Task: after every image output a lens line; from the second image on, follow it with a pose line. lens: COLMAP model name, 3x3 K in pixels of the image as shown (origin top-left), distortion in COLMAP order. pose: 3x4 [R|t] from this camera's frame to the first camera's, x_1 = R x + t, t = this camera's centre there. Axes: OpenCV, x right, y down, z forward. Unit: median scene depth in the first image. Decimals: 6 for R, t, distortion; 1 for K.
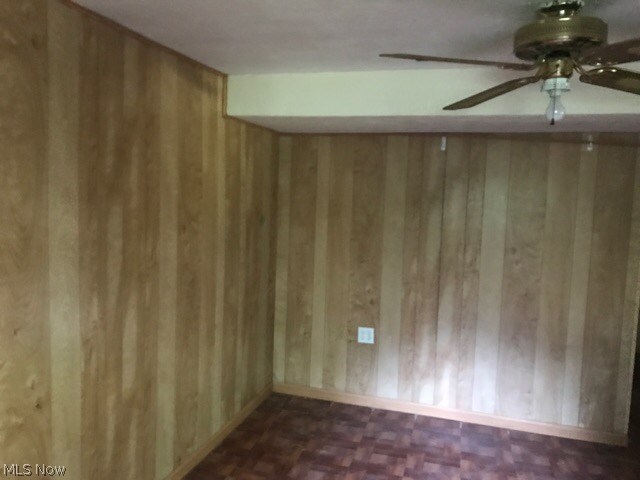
lens RADIAL K [[531.6, 0, 319.6], [0, 531.6, 235.7], [0, 0, 1]] dist [0.076761, -0.065457]
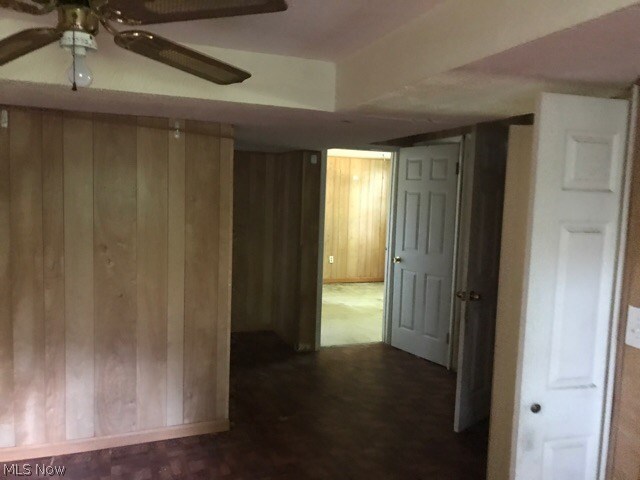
lens RADIAL K [[531.6, 0, 319.6], [0, 531.6, 235.7], [0, 0, 1]] dist [0.076761, -0.065457]
pose [[0.796894, -0.059522, 0.601180, 0.113902], [0.048616, 0.998225, 0.034389, -0.004863], [-0.602160, 0.001822, 0.798373, 0.084122]]
